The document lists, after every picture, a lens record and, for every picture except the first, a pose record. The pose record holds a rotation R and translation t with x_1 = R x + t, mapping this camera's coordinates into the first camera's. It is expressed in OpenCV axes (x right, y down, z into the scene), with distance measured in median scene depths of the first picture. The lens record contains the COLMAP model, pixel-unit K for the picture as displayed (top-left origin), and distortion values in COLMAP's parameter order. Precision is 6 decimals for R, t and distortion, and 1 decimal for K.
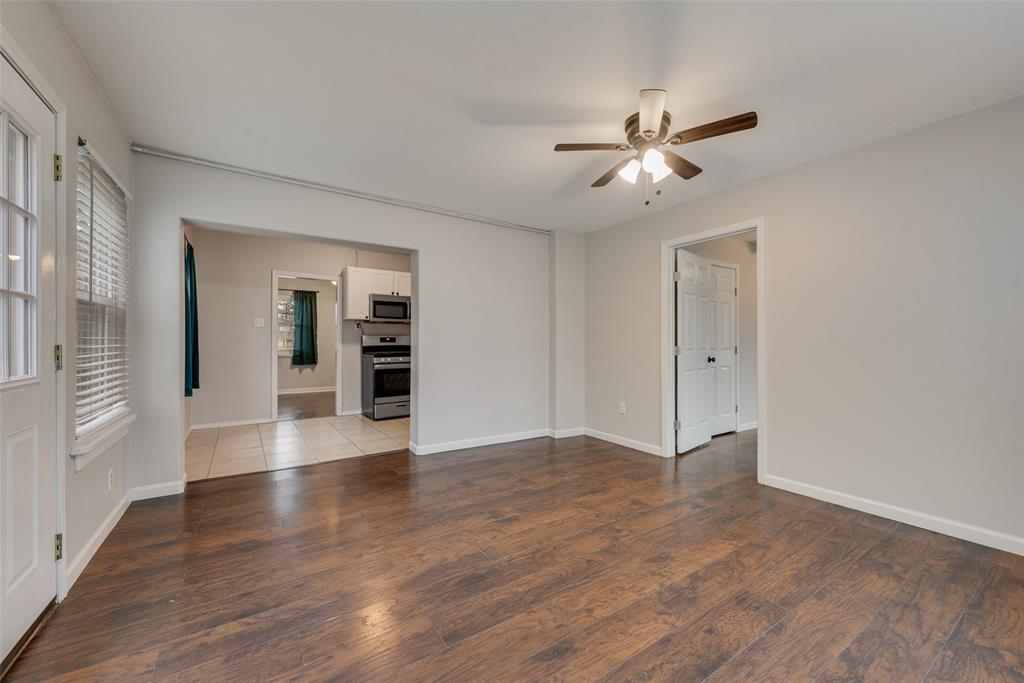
lens RADIAL K [[400.2, 0, 506.2], [0, 400.2, 343.4], [0, 0, 1]] dist [0.008516, -0.002102]
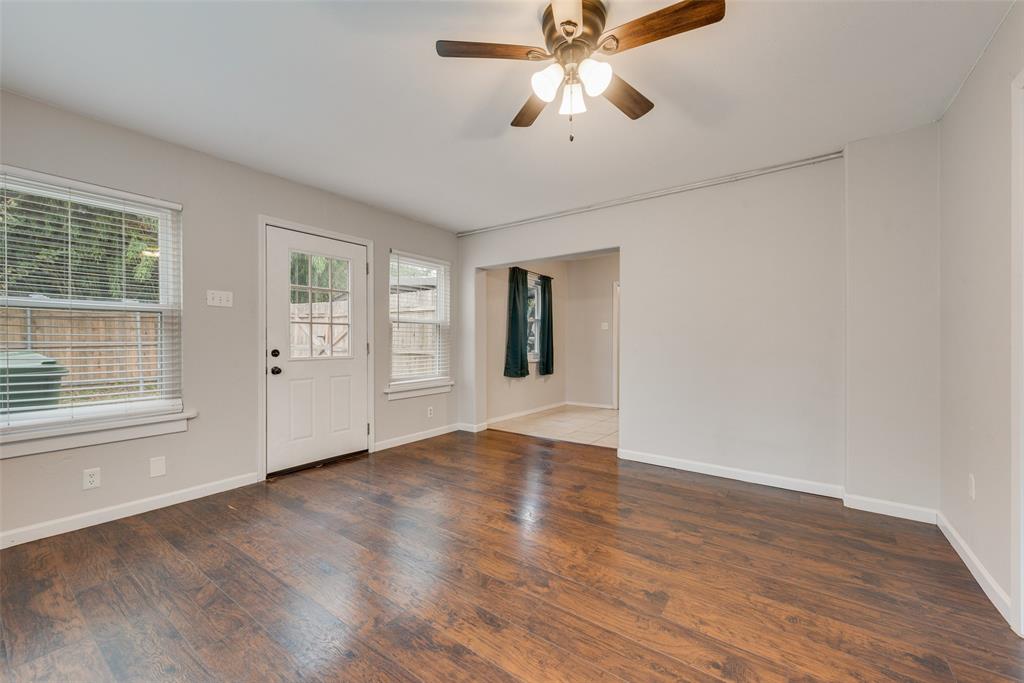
lens RADIAL K [[400.2, 0, 507.0], [0, 400.2, 342.9], [0, 0, 1]] dist [0.008516, -0.002102]
pose [[0.351961, -0.003240, -0.936009, 0.773102], [0.000171, 0.999994, -0.003397, 0.005071], [0.936015, 0.001035, 0.351960, 0.524645]]
